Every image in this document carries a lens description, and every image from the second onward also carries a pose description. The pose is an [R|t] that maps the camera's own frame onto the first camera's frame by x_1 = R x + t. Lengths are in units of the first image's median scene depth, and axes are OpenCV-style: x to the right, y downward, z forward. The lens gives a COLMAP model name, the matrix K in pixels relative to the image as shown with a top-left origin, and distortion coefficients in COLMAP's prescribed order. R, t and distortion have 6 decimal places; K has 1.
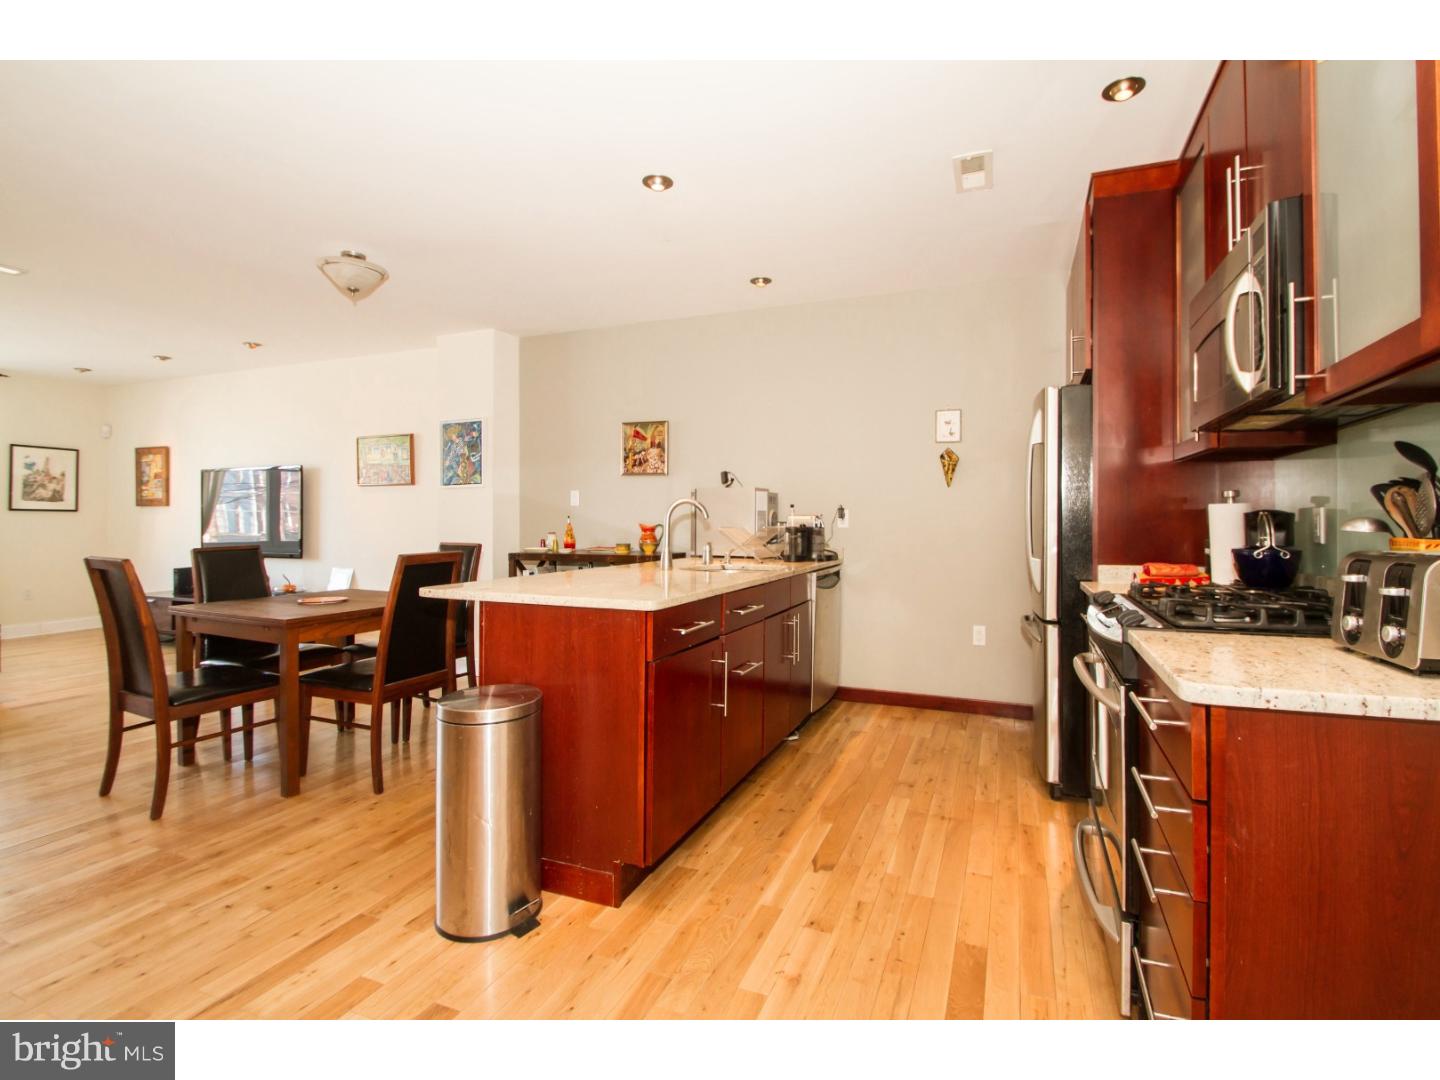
lens RADIAL K [[676.9, 0, 748.6], [0, 676.9, 517.9], [0, 0, 1]] dist [0.004709, -0.013107]
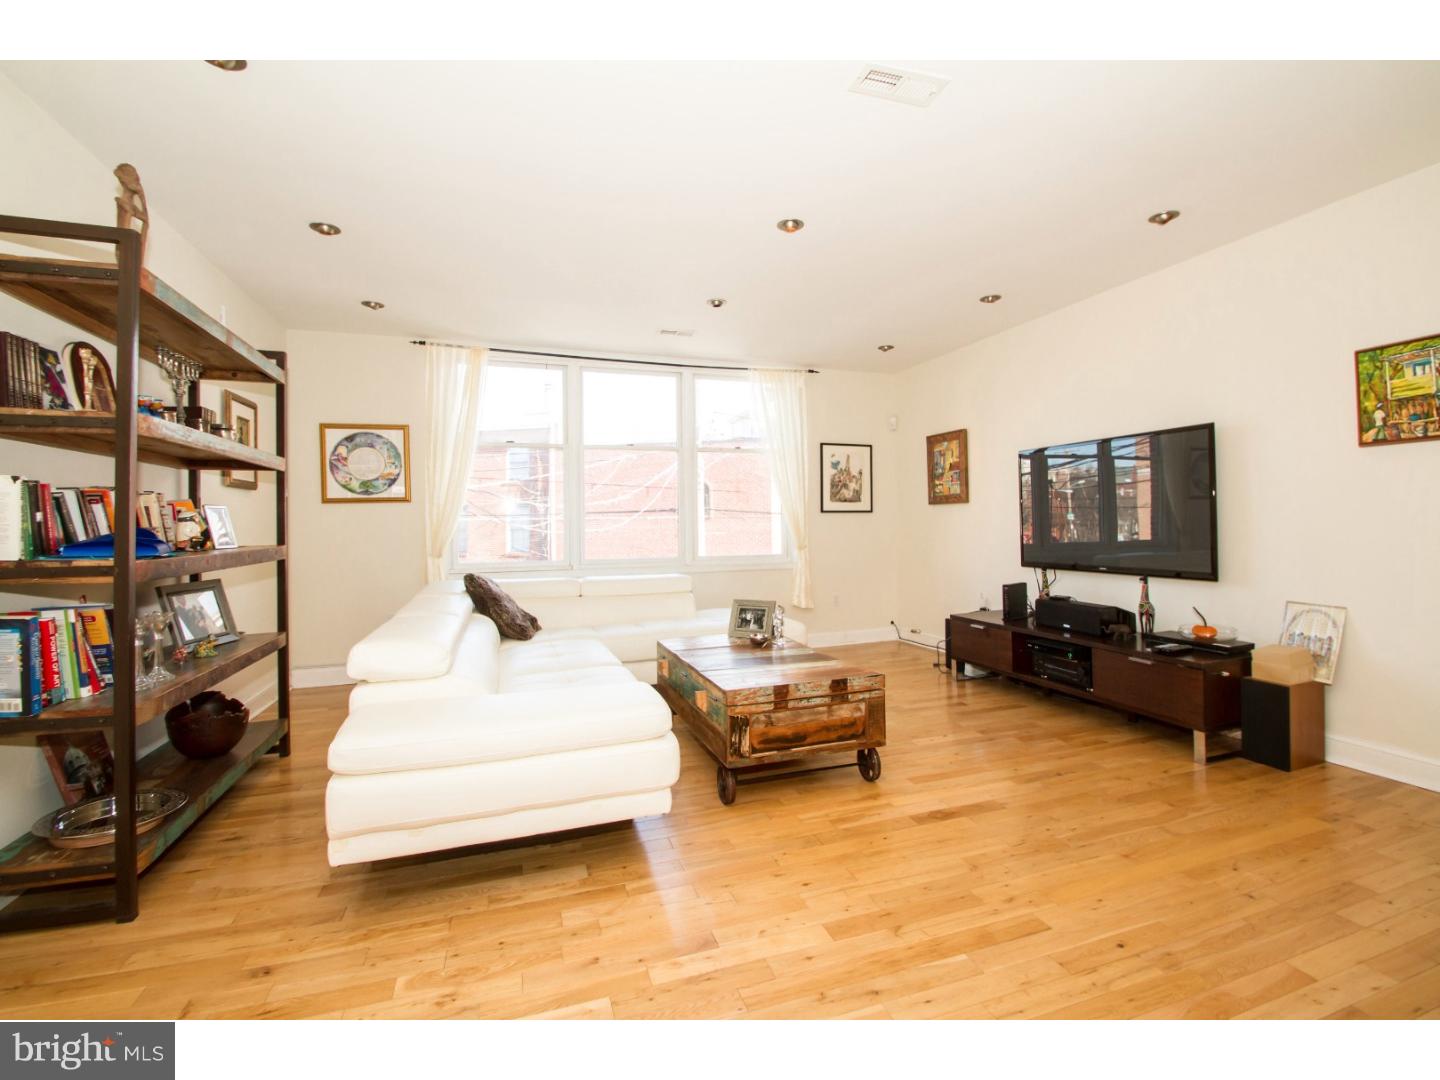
lens RADIAL K [[667.7, 0, 745.8], [0, 667.7, 518.4], [0, 0, 1]] dist [0.007024, -0.013120]
pose [[0.653836, -0.017368, -0.756437, -0.725084], [0.019557, 0.999790, -0.006052, 0.001307], [0.756384, -0.010837, 0.654038, 0.466594]]
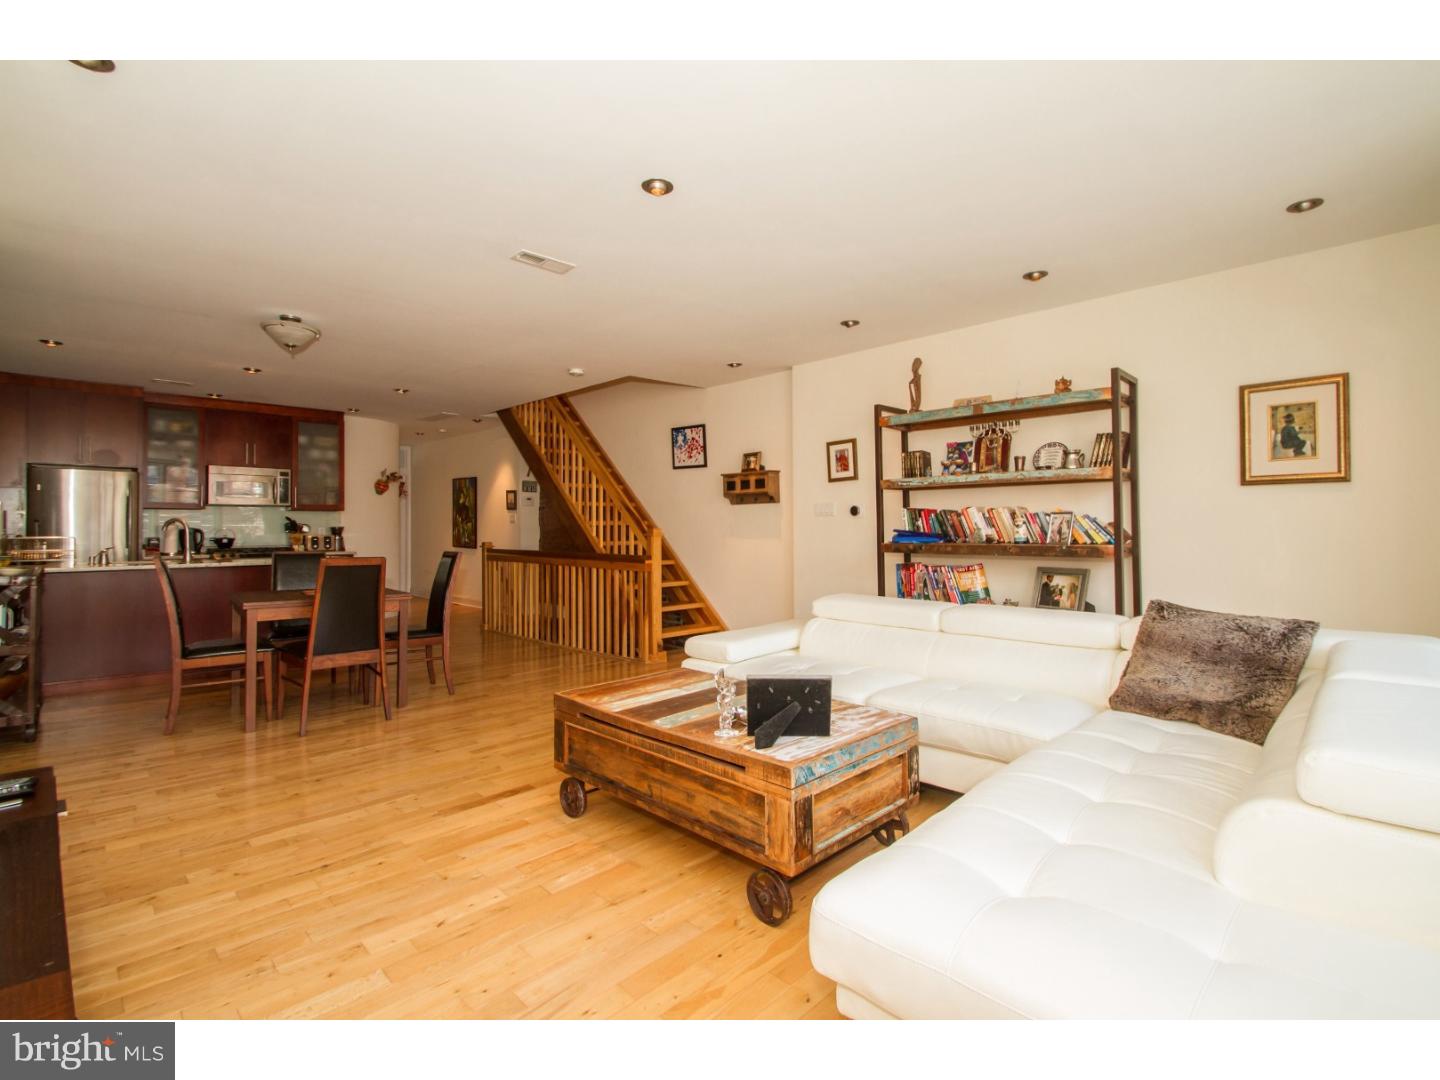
lens RADIAL K [[667.7, 0, 745.8], [0, 667.7, 518.4], [0, 0, 1]] dist [0.007024, -0.013120]
pose [[-0.922938, 0.005681, 0.384907, -1.615918], [-0.000693, 0.999865, -0.016418, -0.002810], [-0.384949, -0.015420, -0.922809, 1.600197]]
